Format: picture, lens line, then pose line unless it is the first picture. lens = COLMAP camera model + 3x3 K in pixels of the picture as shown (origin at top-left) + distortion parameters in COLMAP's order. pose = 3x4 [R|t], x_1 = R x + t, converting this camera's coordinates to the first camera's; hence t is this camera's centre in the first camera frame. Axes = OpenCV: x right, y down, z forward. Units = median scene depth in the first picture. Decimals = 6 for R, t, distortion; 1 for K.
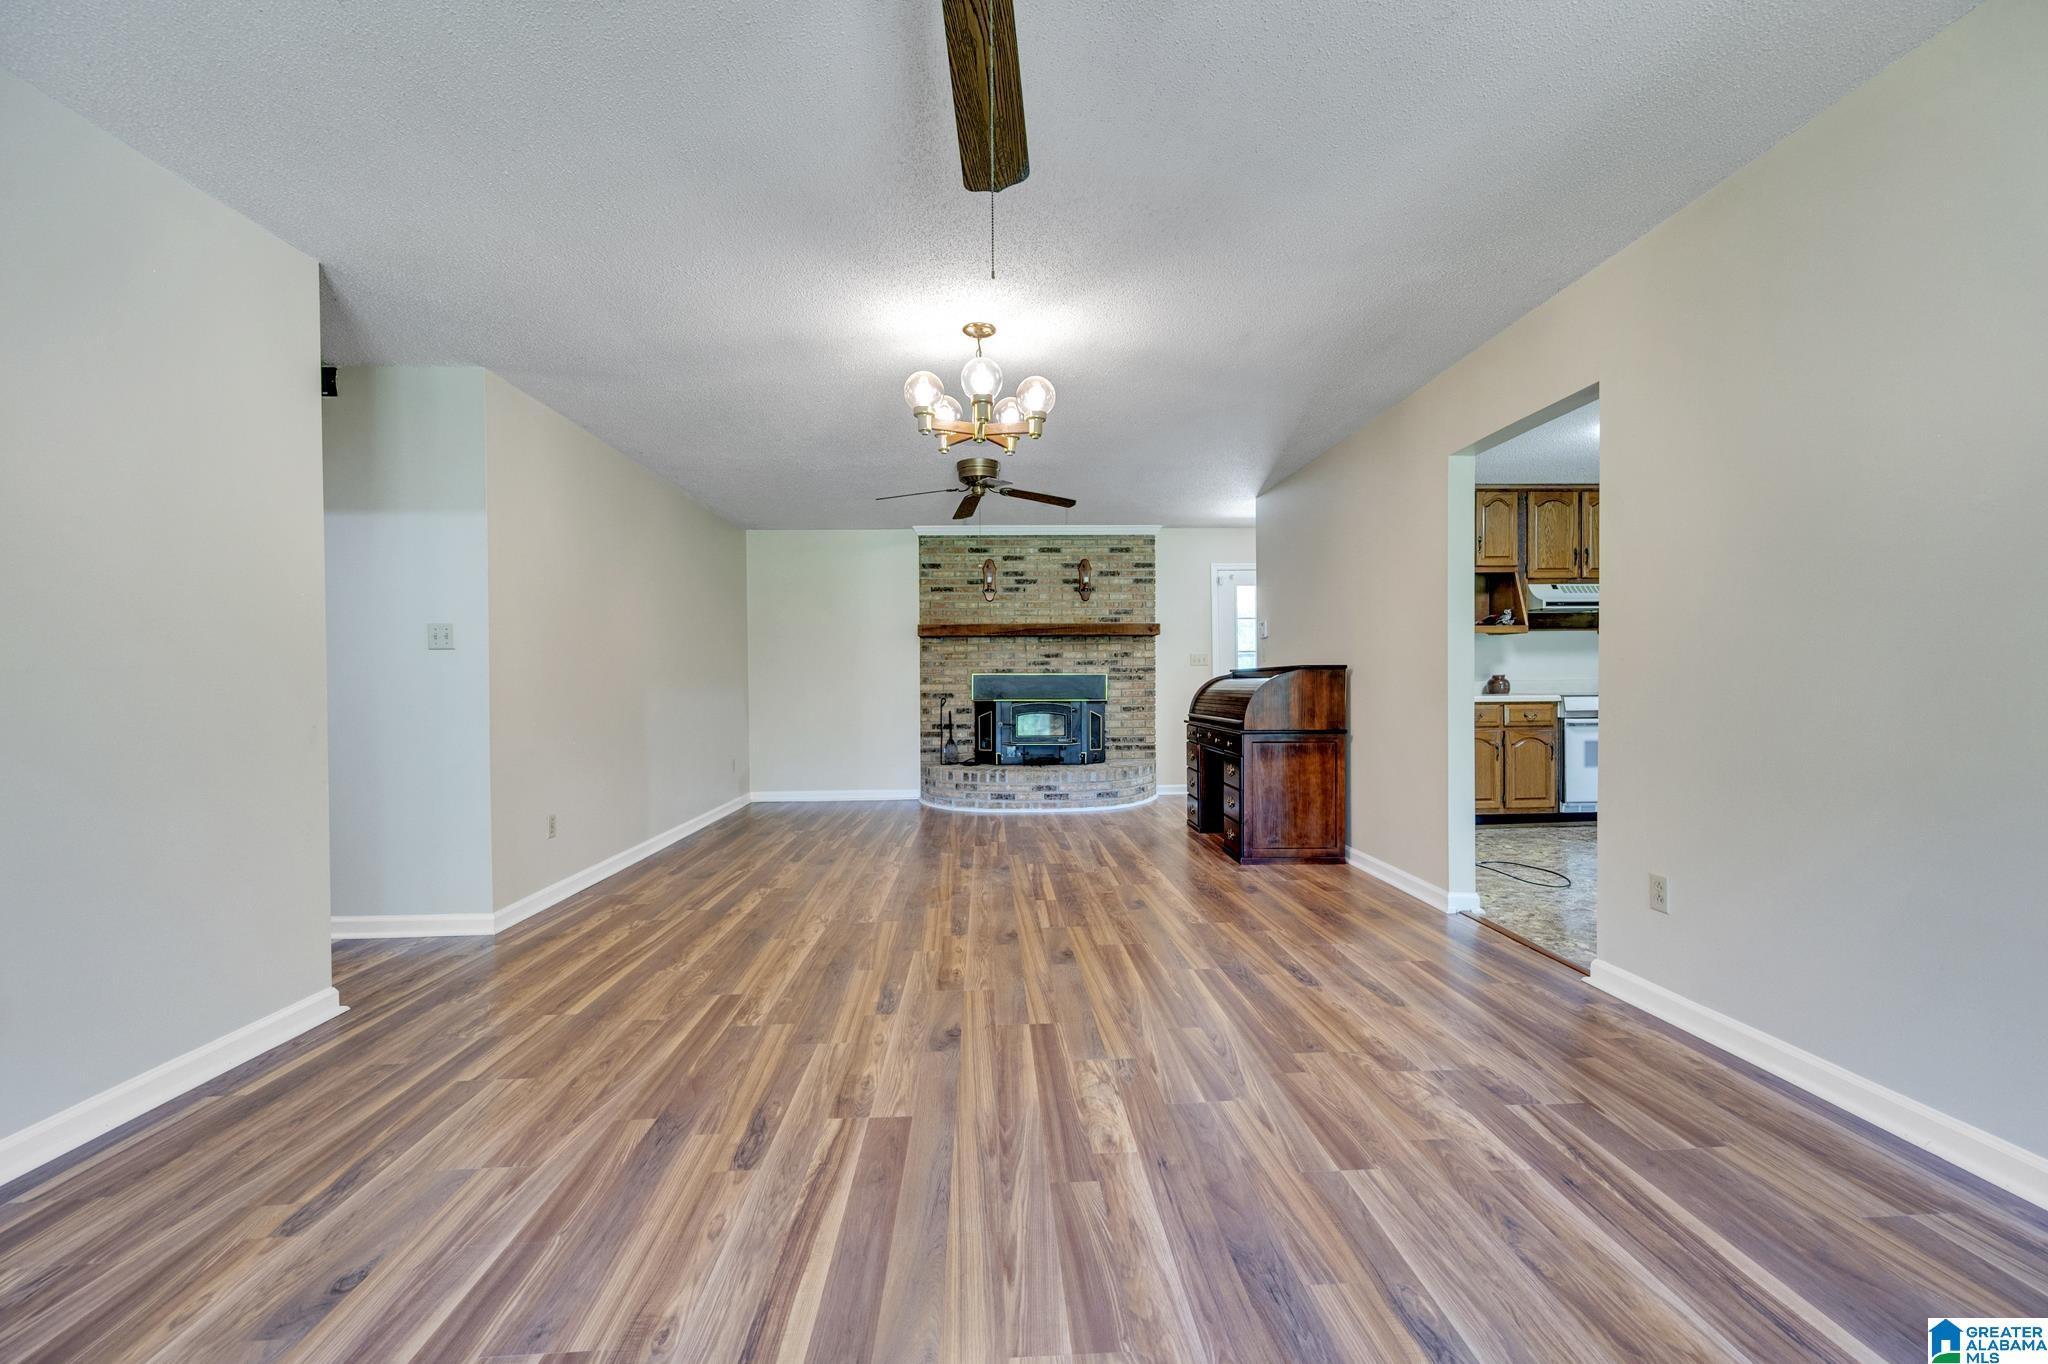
lens RADIAL K [[795.8, 0, 1019.8], [0, 795.8, 690.9], [0, 0, 1]] dist [-0.010168, 0.000852]
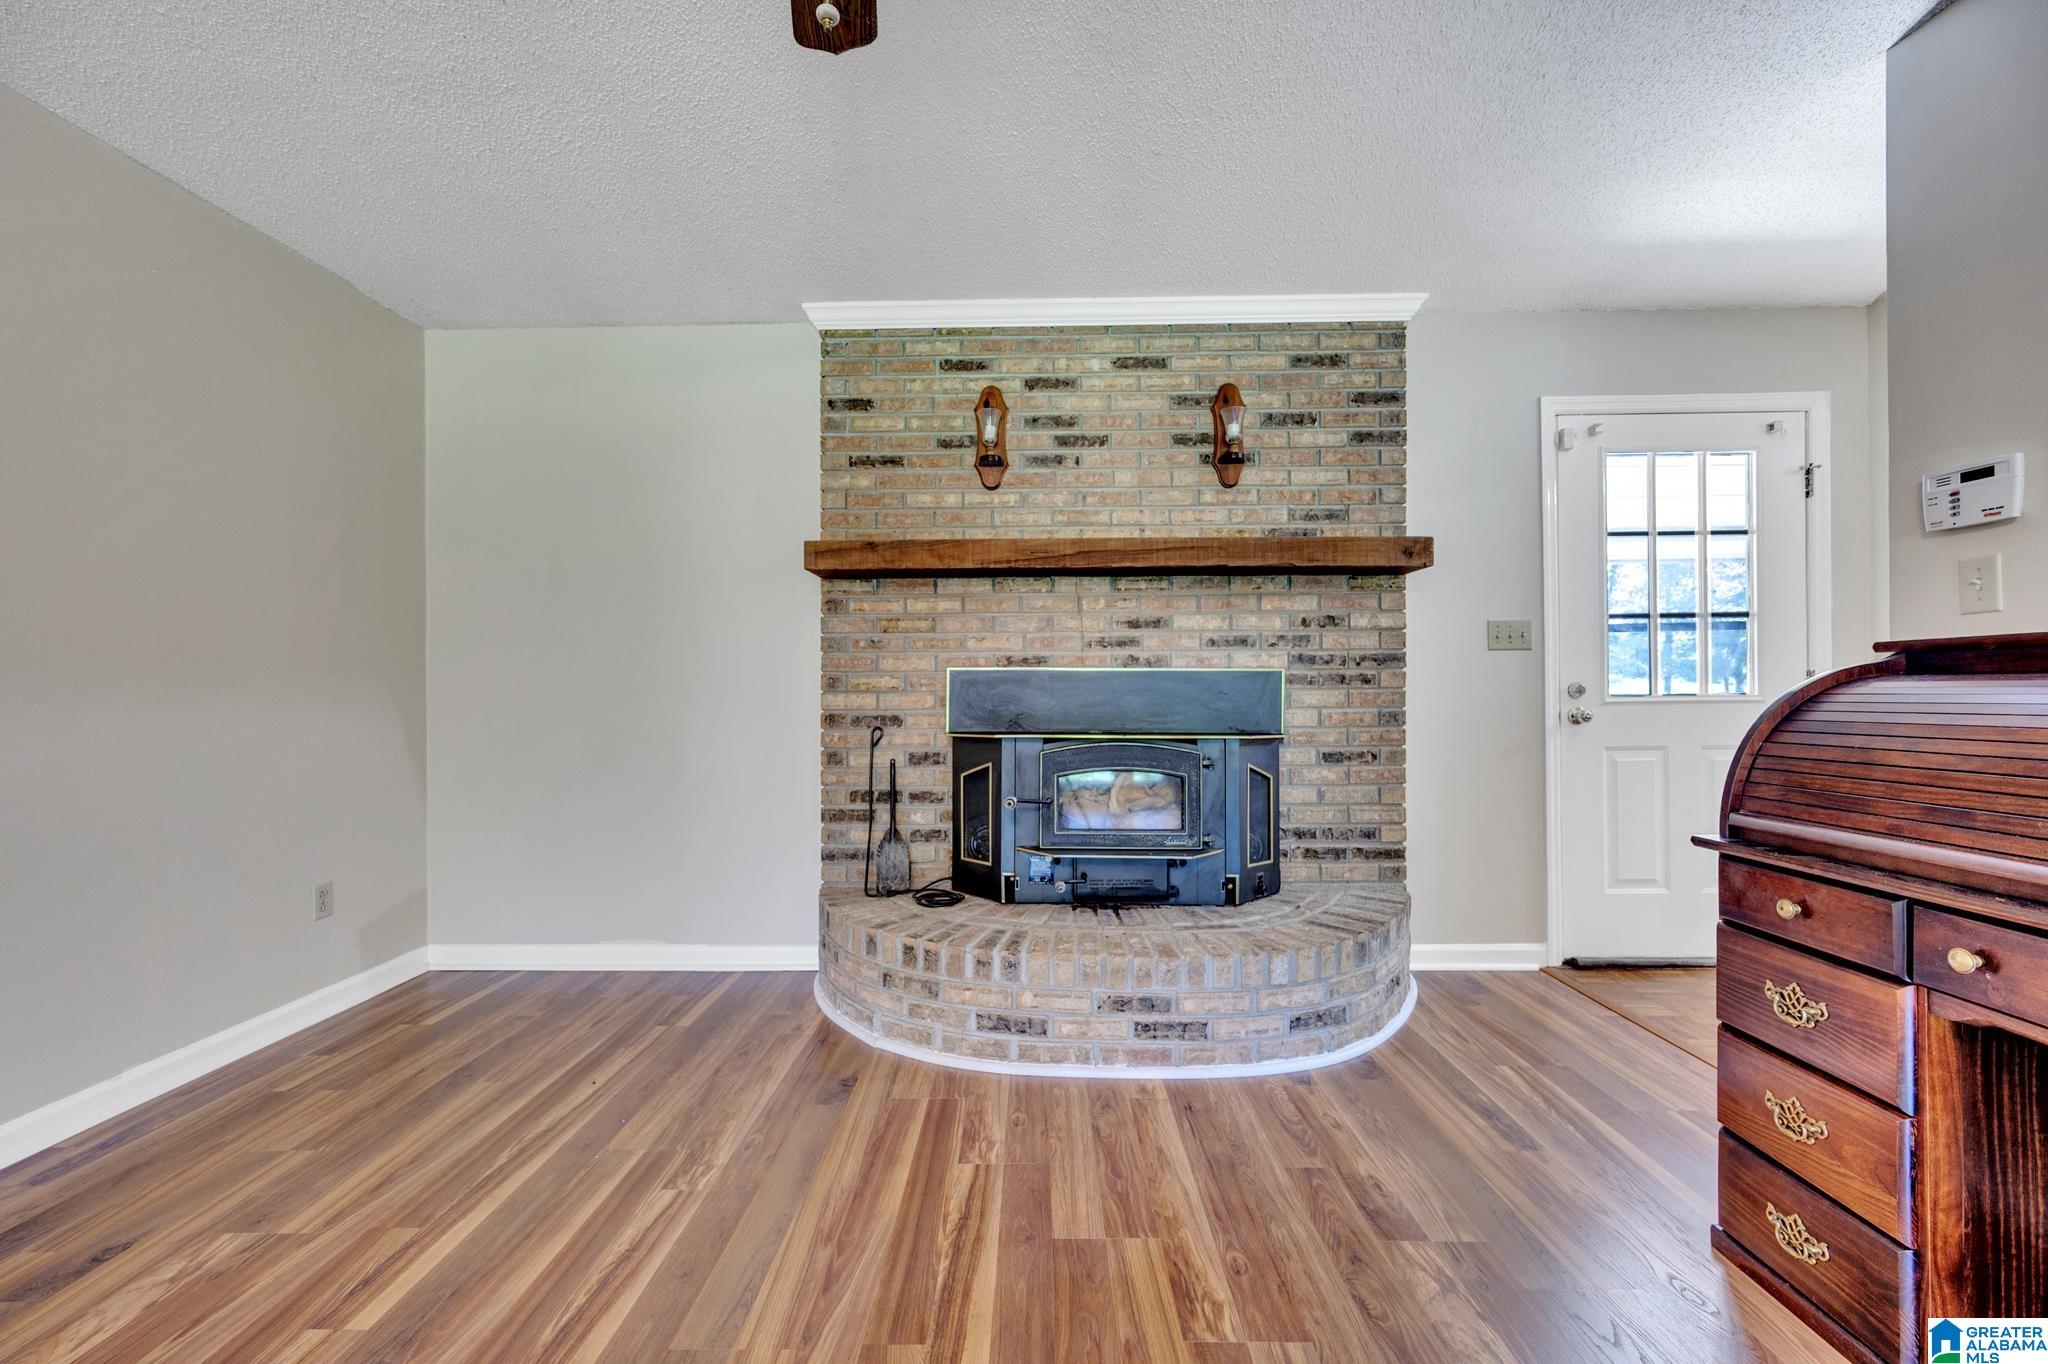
lens RADIAL K [[795.8, 0, 1019.8], [0, 795.8, 690.9], [0, 0, 1]] dist [-0.010168, 0.000852]
pose [[0.998007, 0.004800, -0.062924, 0.002614], [-0.005404, 0.999941, -0.009437, -0.006060], [0.062875, 0.009759, 0.997974, 0.596827]]
